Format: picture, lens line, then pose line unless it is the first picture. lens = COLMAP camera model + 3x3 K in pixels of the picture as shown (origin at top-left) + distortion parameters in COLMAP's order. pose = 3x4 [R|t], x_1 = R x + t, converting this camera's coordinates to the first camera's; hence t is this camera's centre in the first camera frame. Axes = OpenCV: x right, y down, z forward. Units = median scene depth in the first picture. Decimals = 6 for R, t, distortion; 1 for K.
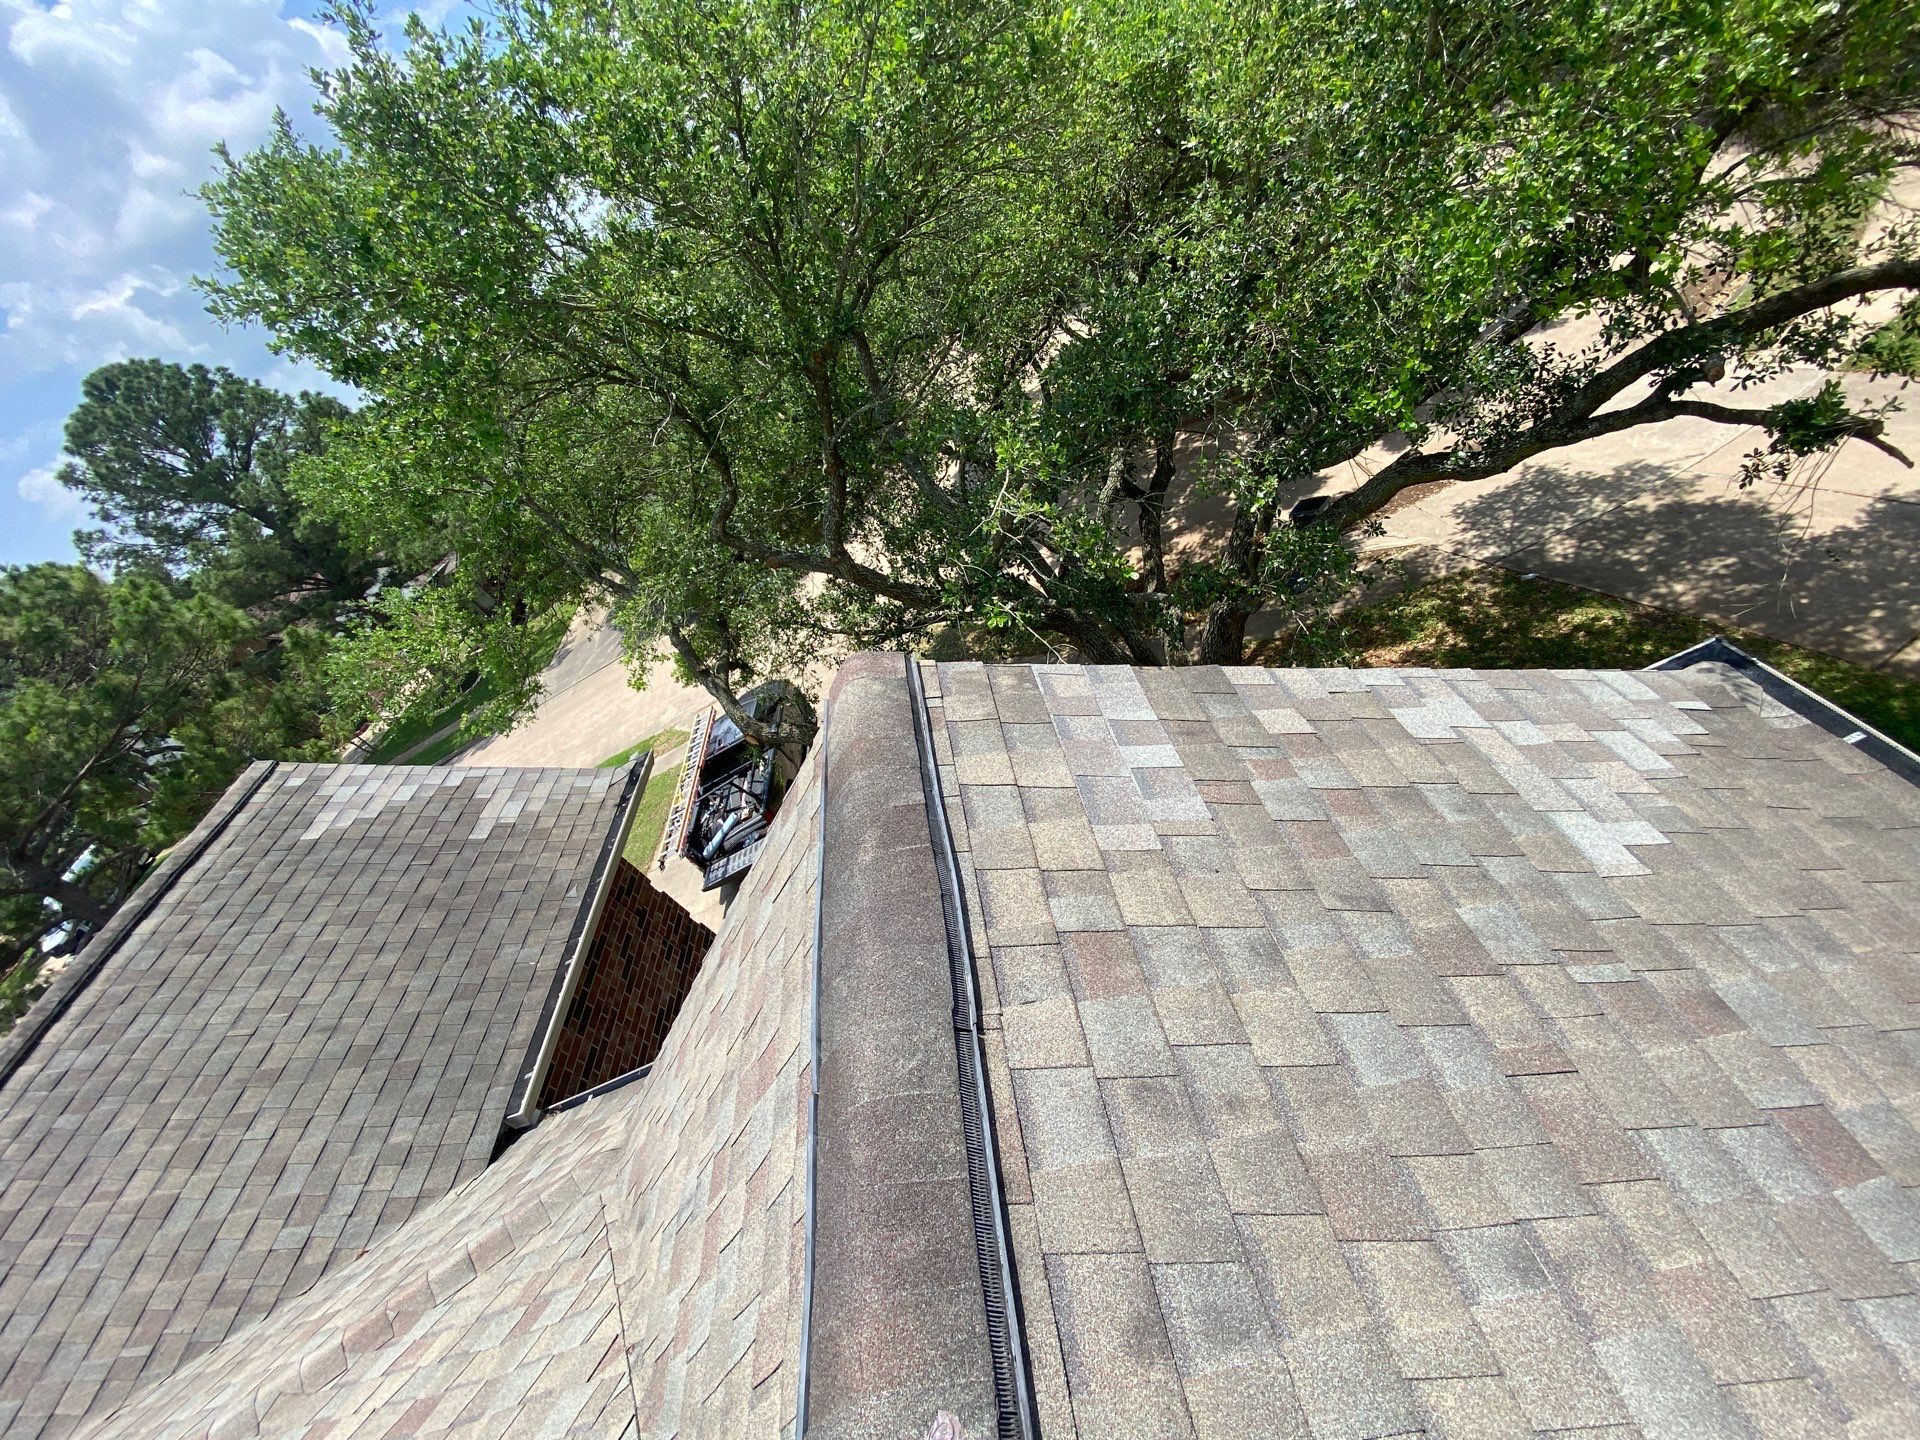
lens RADIAL K [[779.3, 0, 972.4], [0, 779.3, 750.5], [0, 0, 1]] dist [-0.001031, -0.010869]
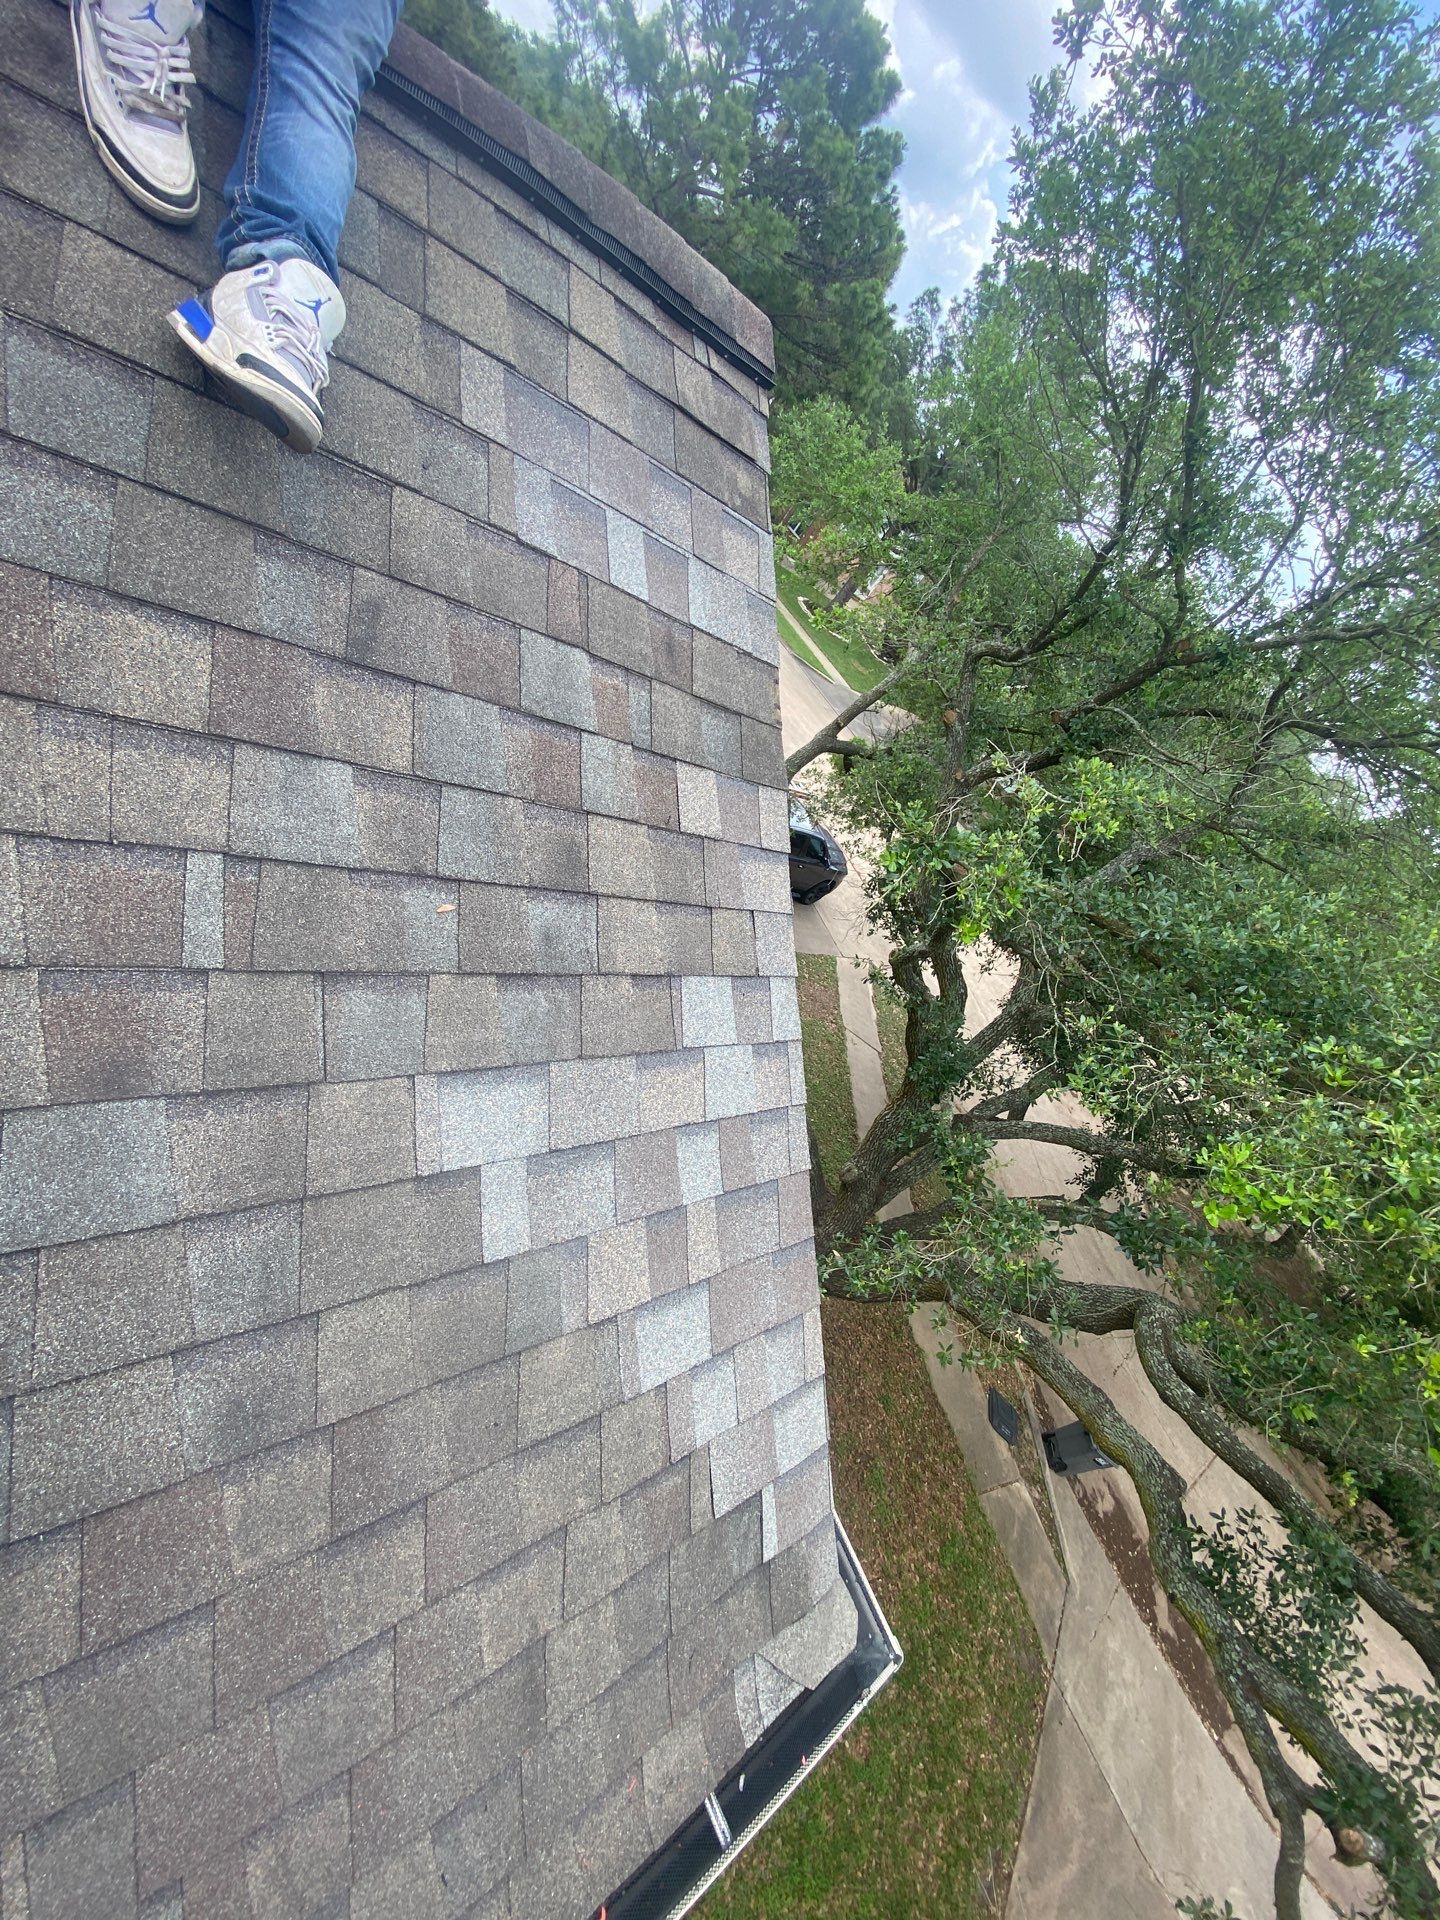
lens RADIAL K [[779.3, 0, 704.7], [0, 779.3, 966.3], [0, 0, 1]] dist [-0.001031, -0.010869]
pose [[0.030123, 0.977530, -0.208635, 0.248240], [-0.992530, 0.053941, 0.109429, -0.039886], [0.118224, 0.203780, 0.971852, 0.118572]]
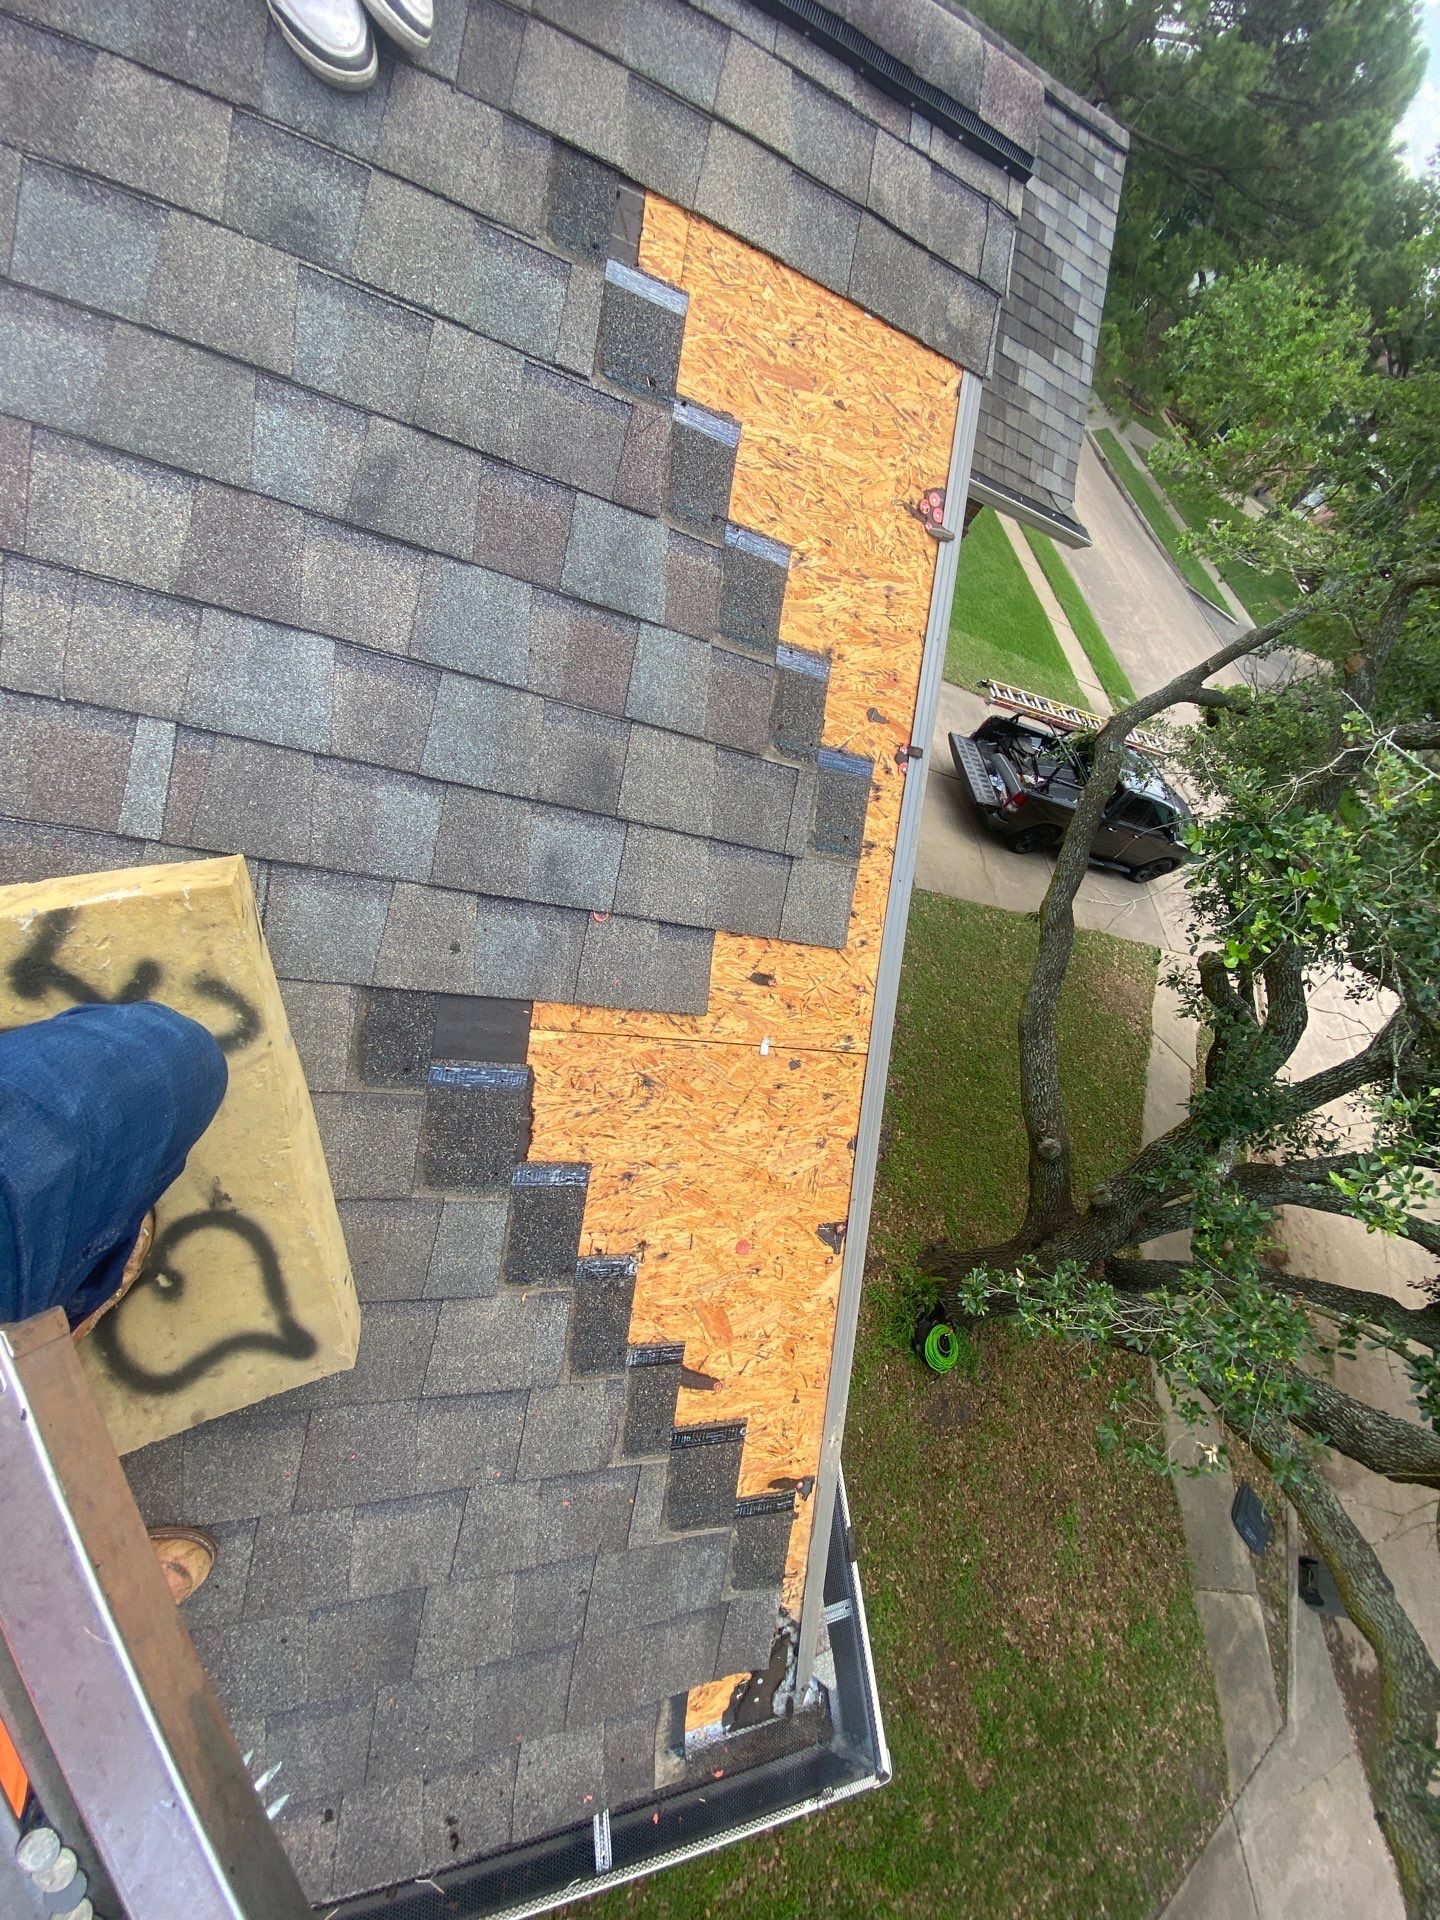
lens RADIAL K [[779.3, 0, 700.6], [0, 779.3, 958.2], [0, 0, 1]] dist [-0.001031, -0.010869]
pose [[-0.208336, 0.972025, -0.108459, 0.231312], [-0.875661, -0.135978, 0.463387, -0.091244], [0.435676, 0.191514, 0.879494, 0.171920]]
